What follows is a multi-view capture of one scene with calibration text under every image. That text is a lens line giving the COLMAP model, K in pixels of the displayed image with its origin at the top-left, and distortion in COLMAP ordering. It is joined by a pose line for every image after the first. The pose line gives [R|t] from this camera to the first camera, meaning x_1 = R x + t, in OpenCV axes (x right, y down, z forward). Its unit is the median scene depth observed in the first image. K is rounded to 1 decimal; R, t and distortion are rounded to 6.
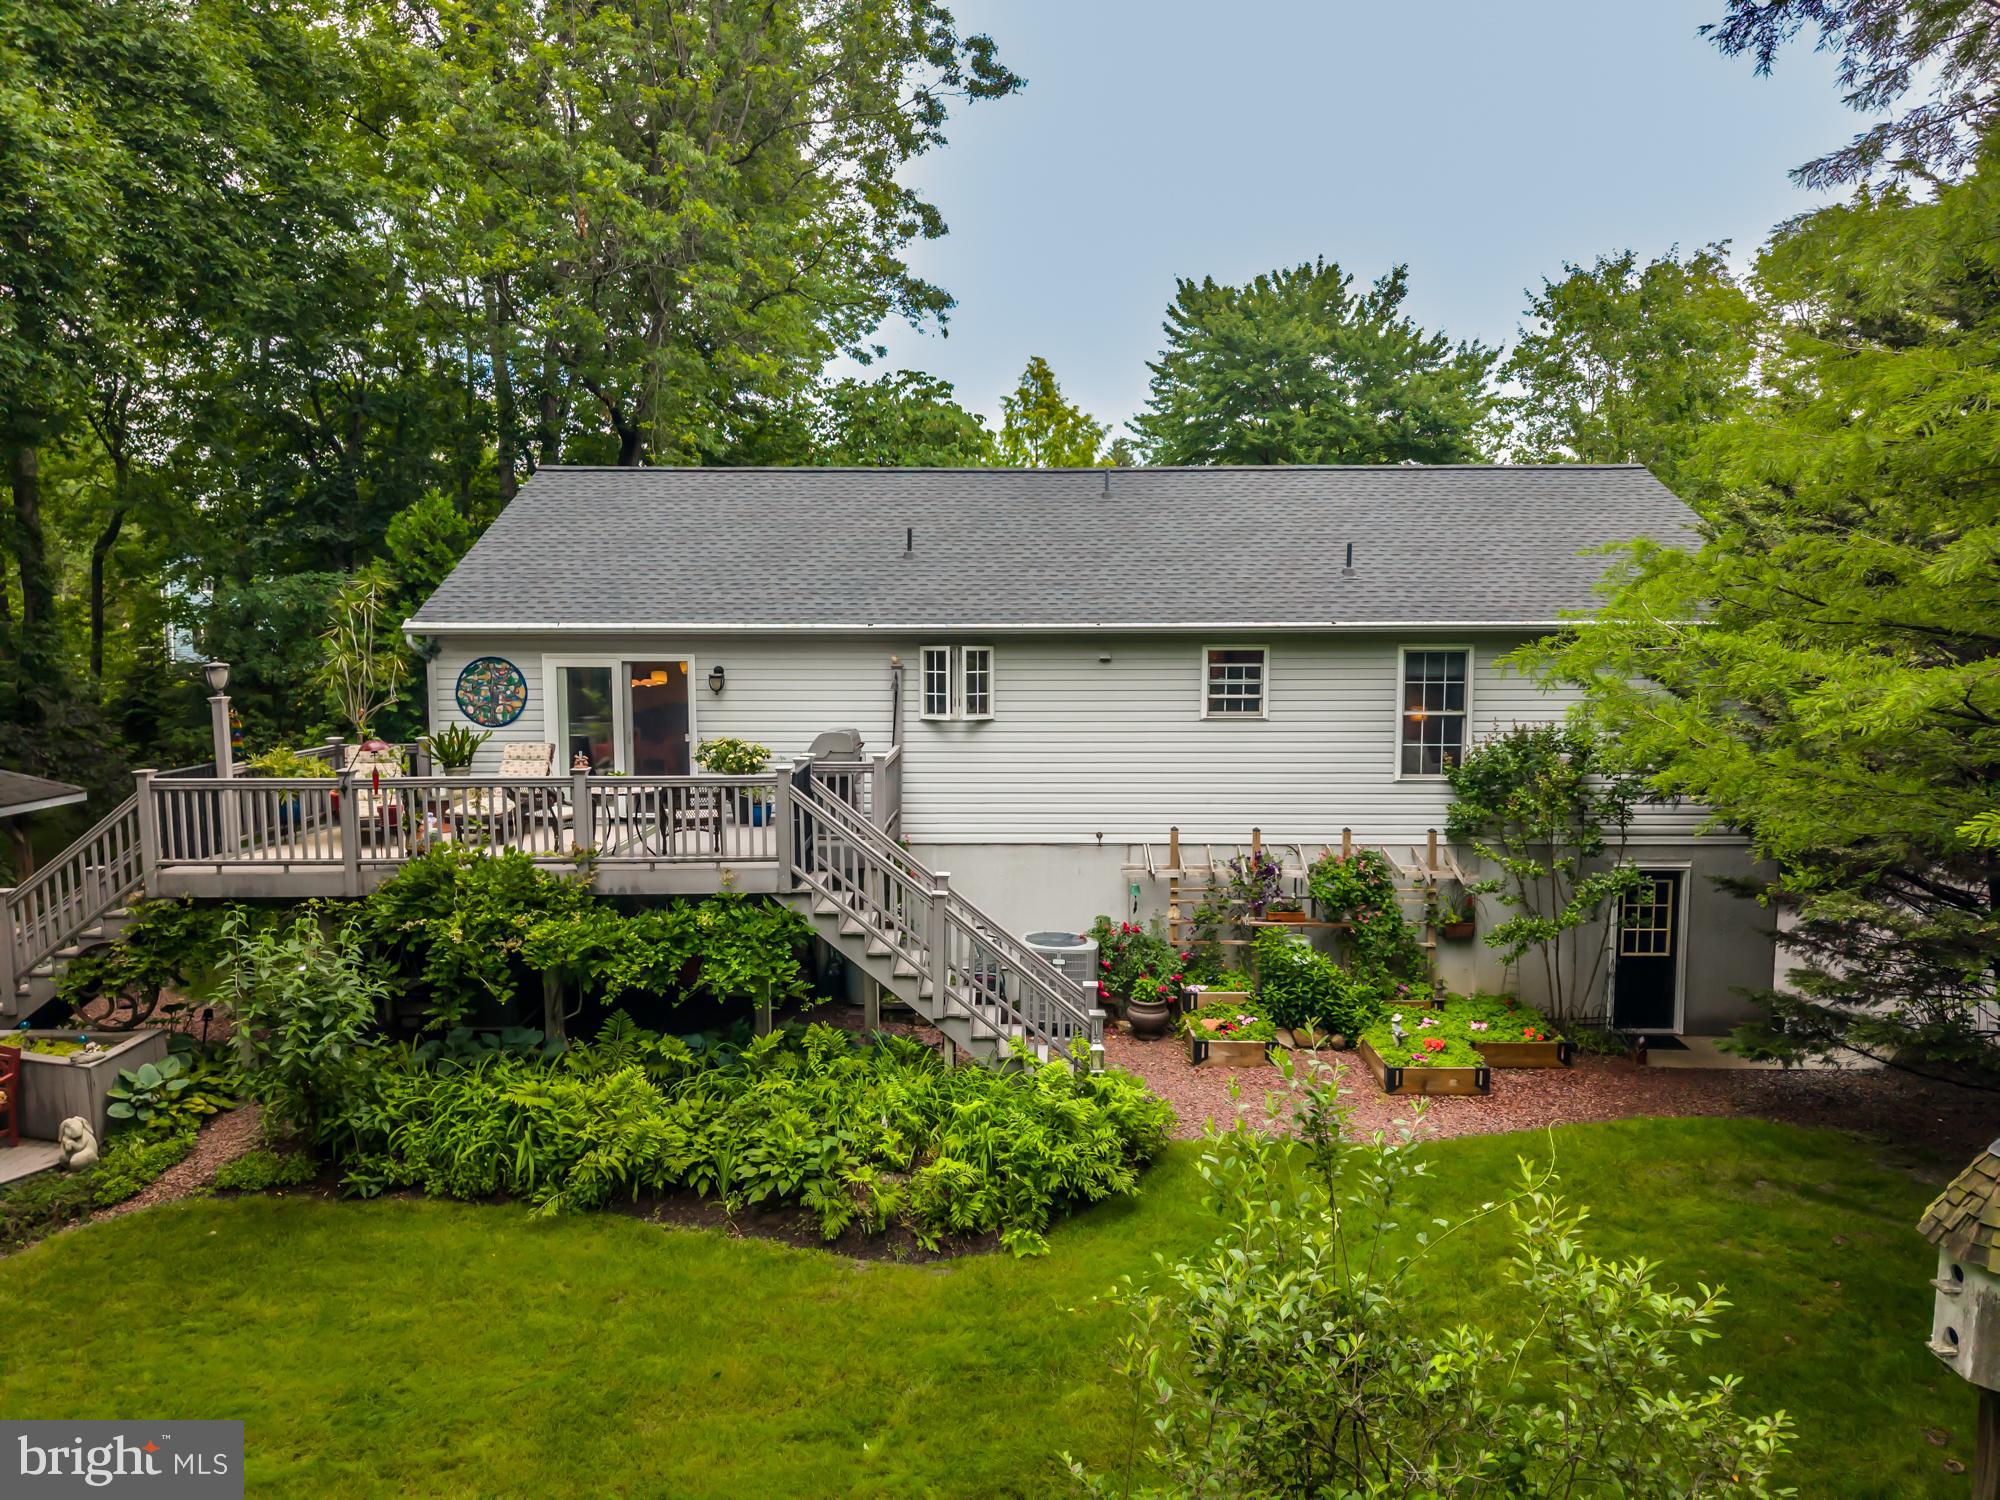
lens RADIAL K [[1374.3, 0, 998.7], [0, 1374.3, 764.2], [0, 0, 1]] dist [0.008061, 0.002325]
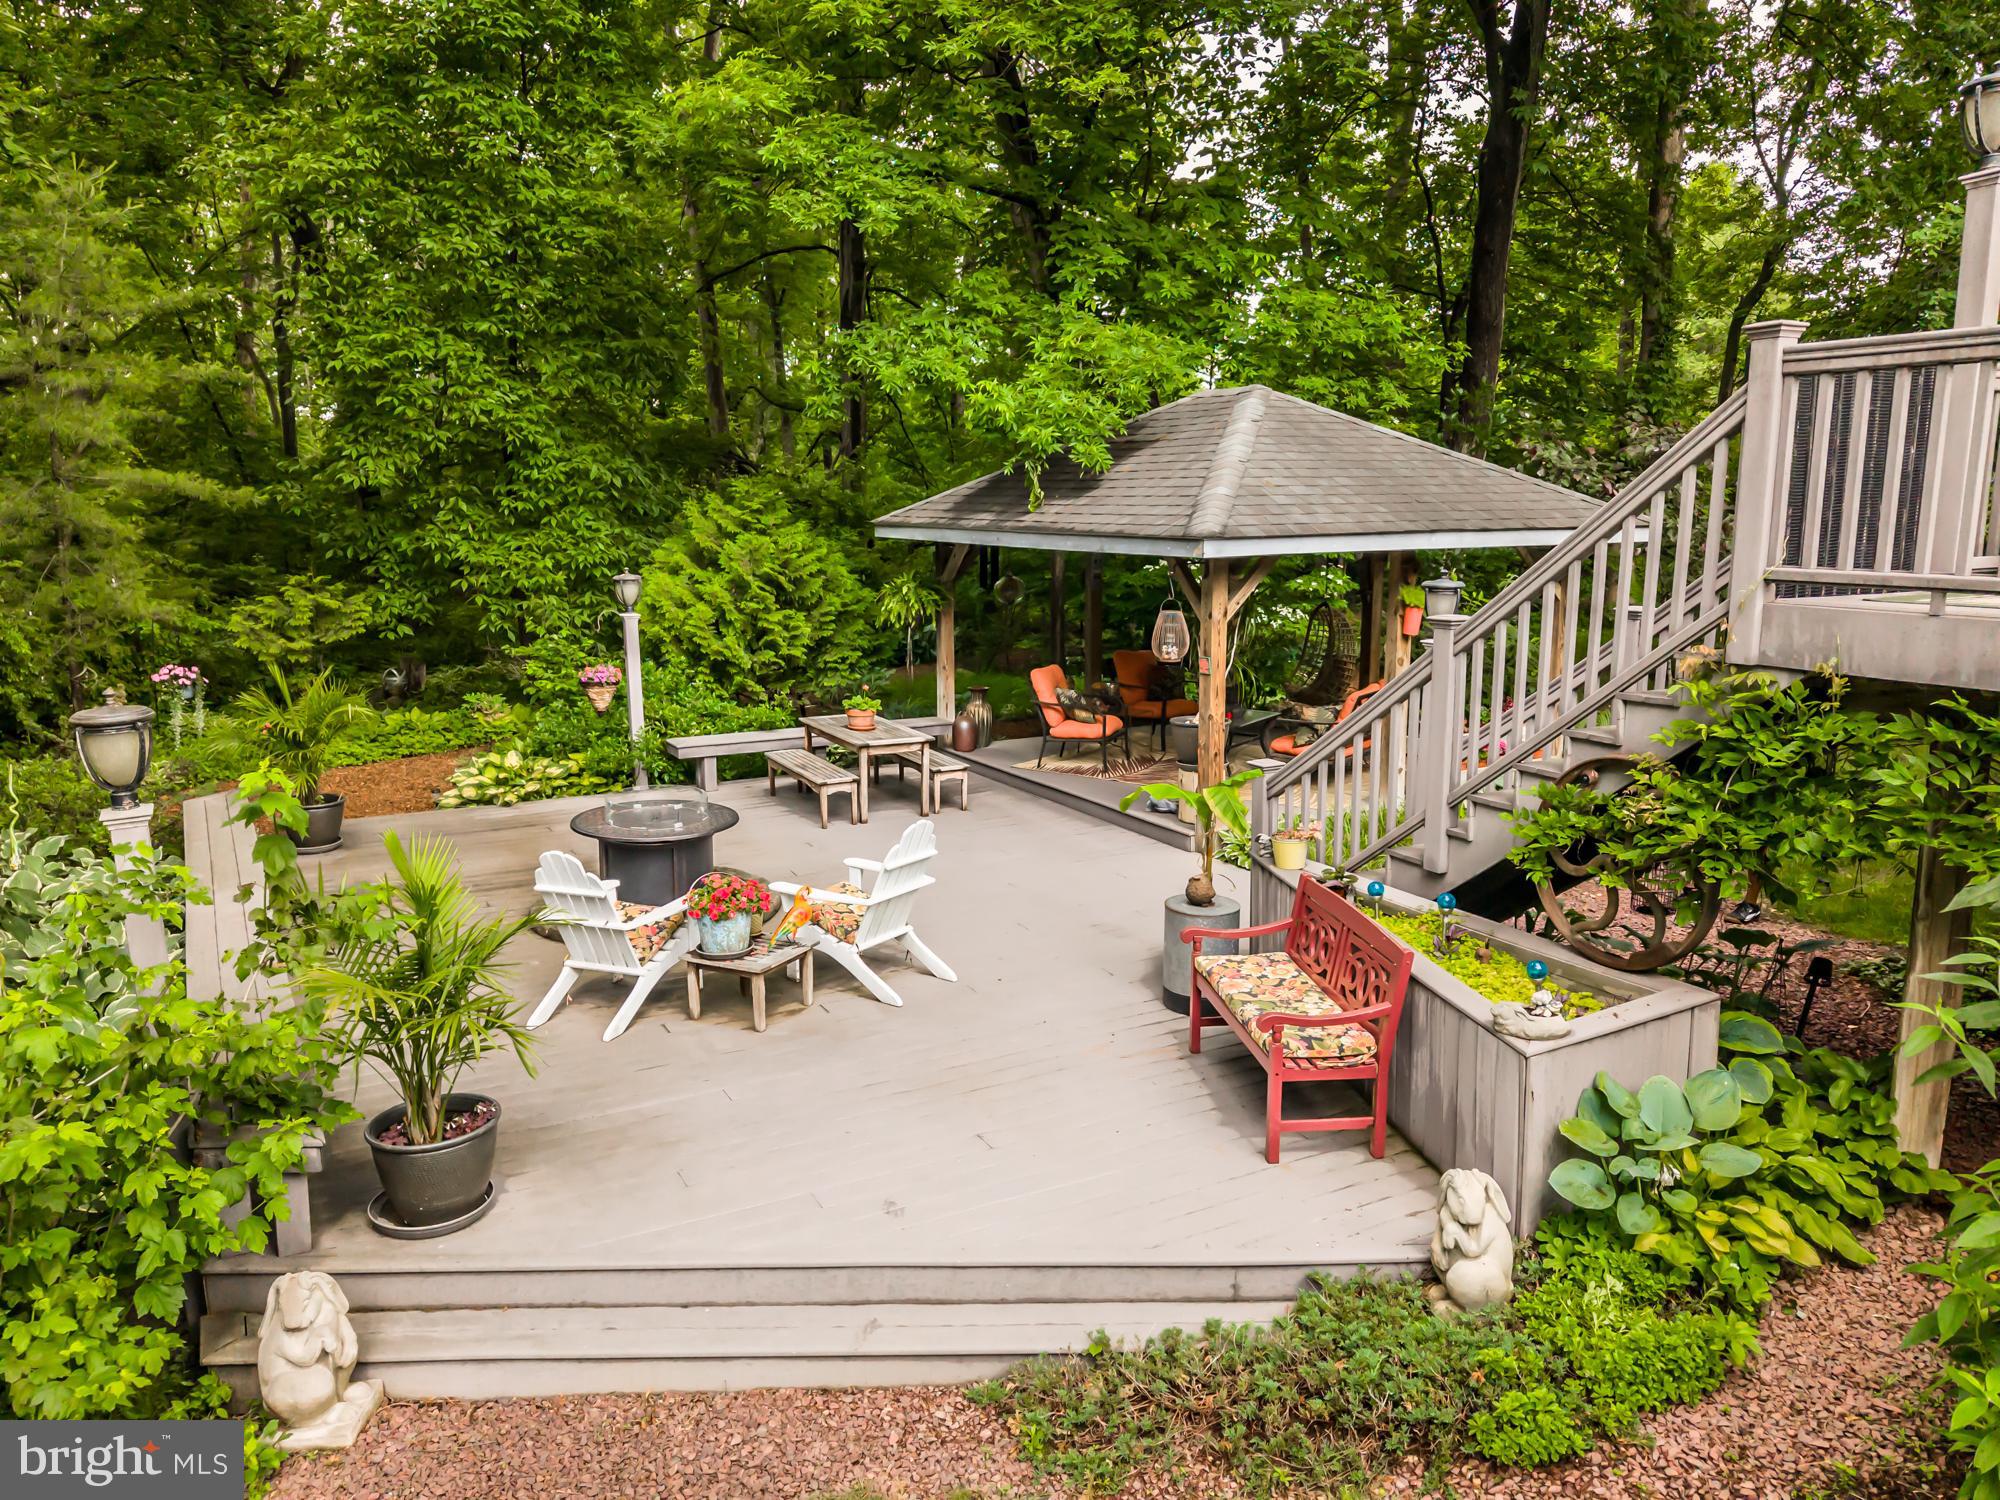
lens RADIAL K [[1397.1, 0, 1003.3], [0, 1397.1, 755.7], [0, 0, 1]] dist [0.008046, -0.009603]
pose [[0.501250, 0.158848, -0.850598, -0.374301], [-0.086974, 0.987276, 0.133119, 0.087284], [0.860921, 0.007254, 0.508688, 0.613456]]
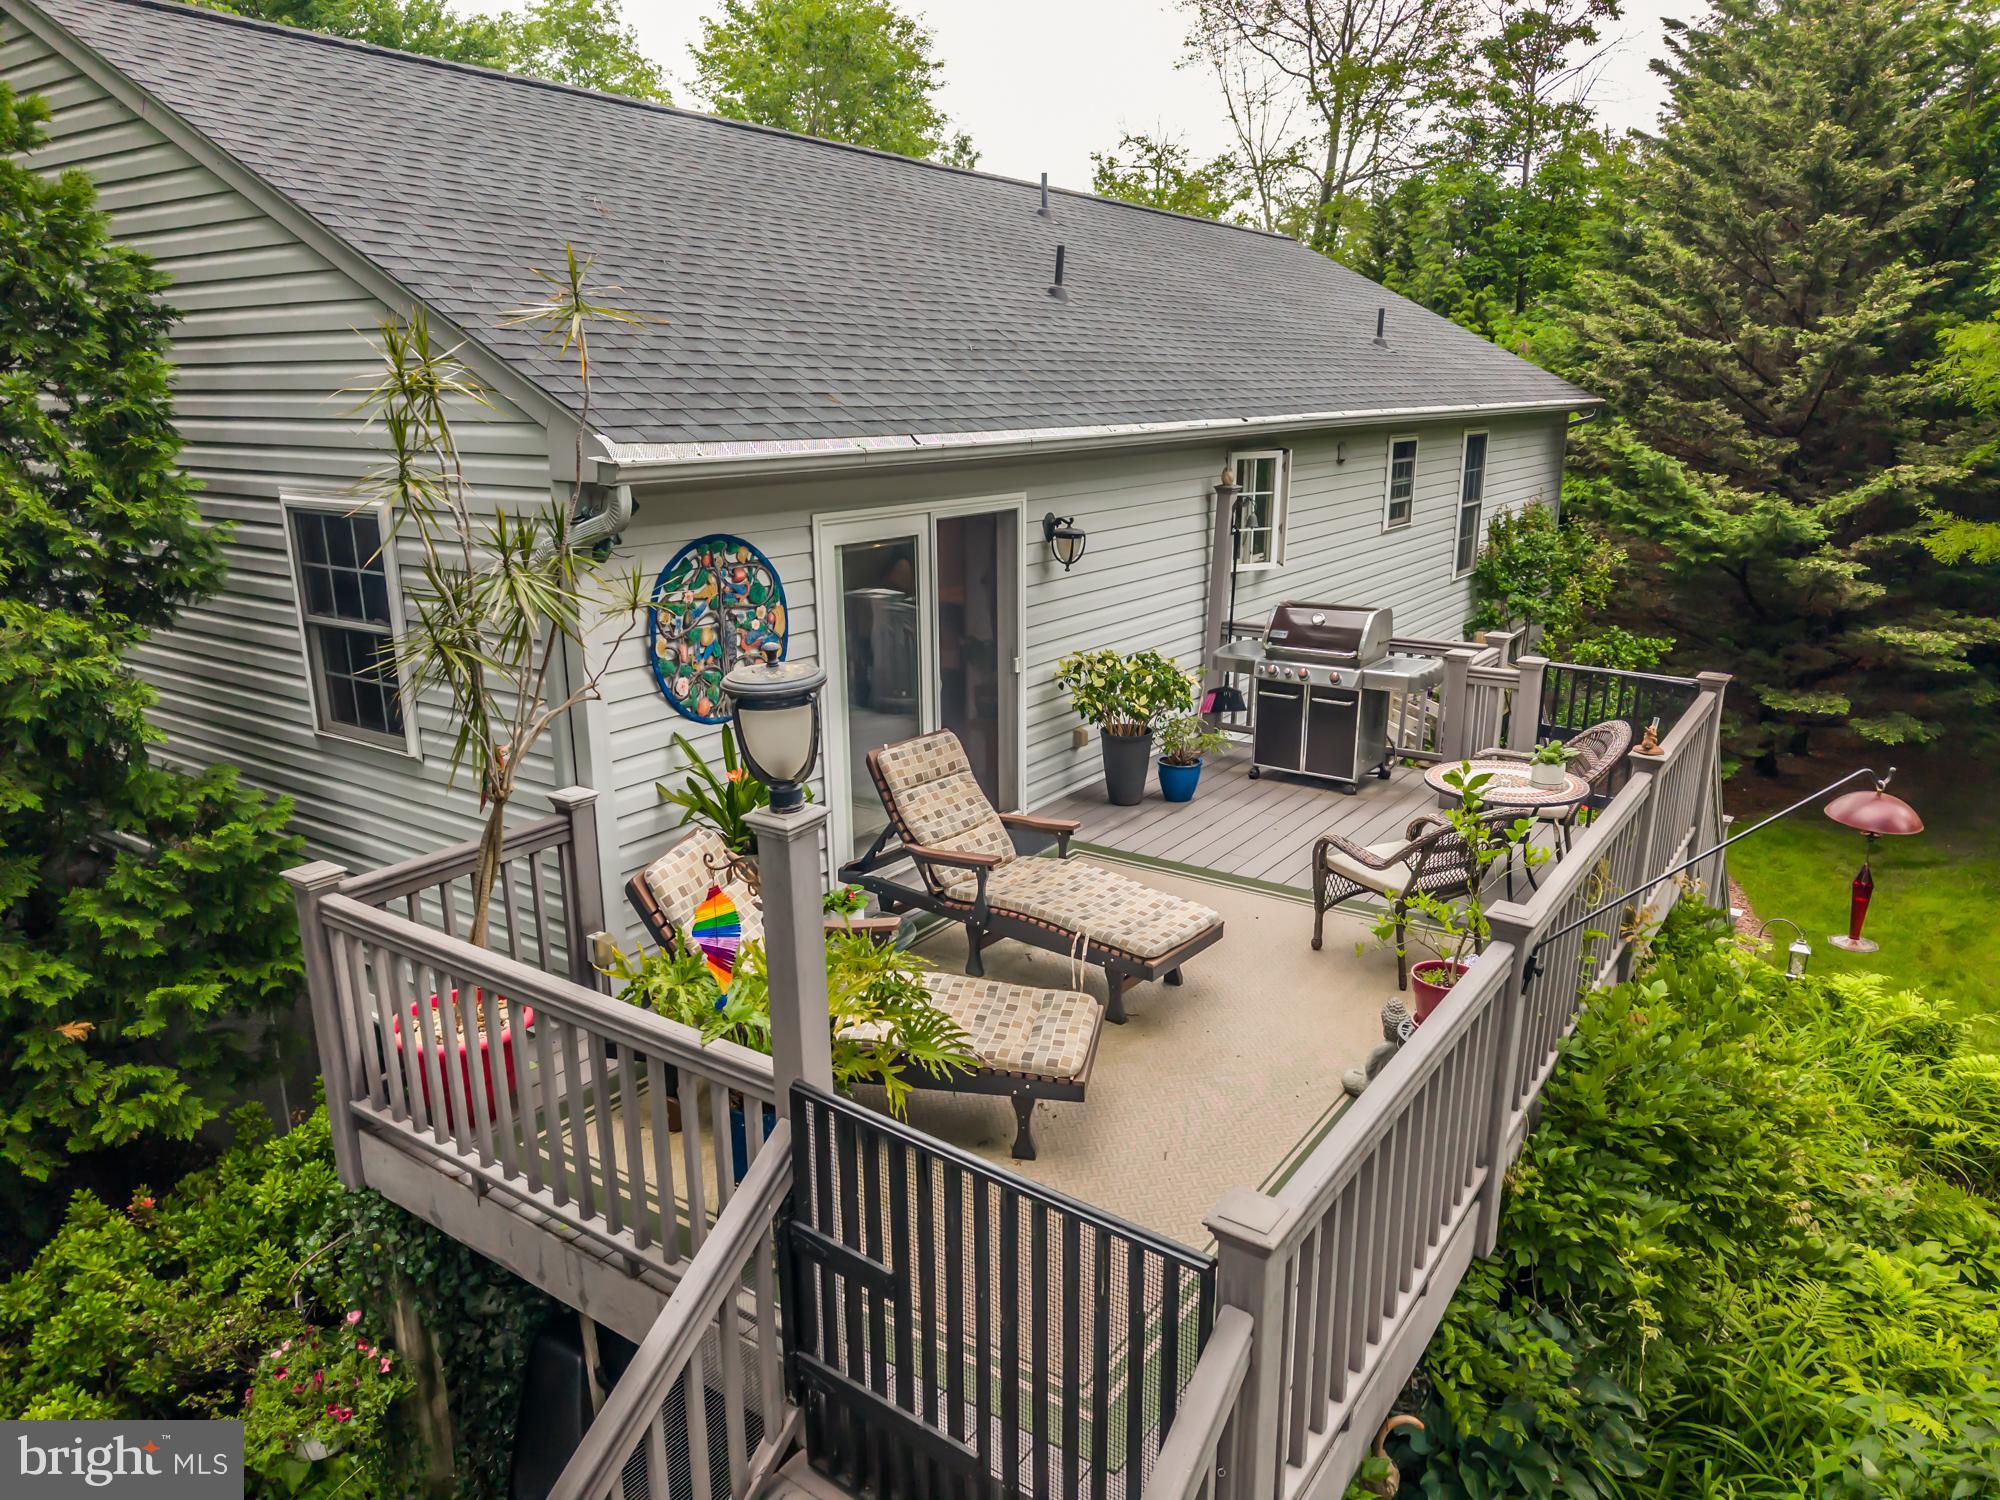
lens RADIAL K [[1345.0, 0, 1000.0], [0, 1345.0, 750.0], [0, 0, 1]] dist [0.117830, -0.313635]
pose [[0.547229, -0.219334, 0.807733, -0.780988], [0.096193, 0.975140, 0.199622, -0.107261], [-0.831437, -0.031541, 0.554723, 0.907056]]
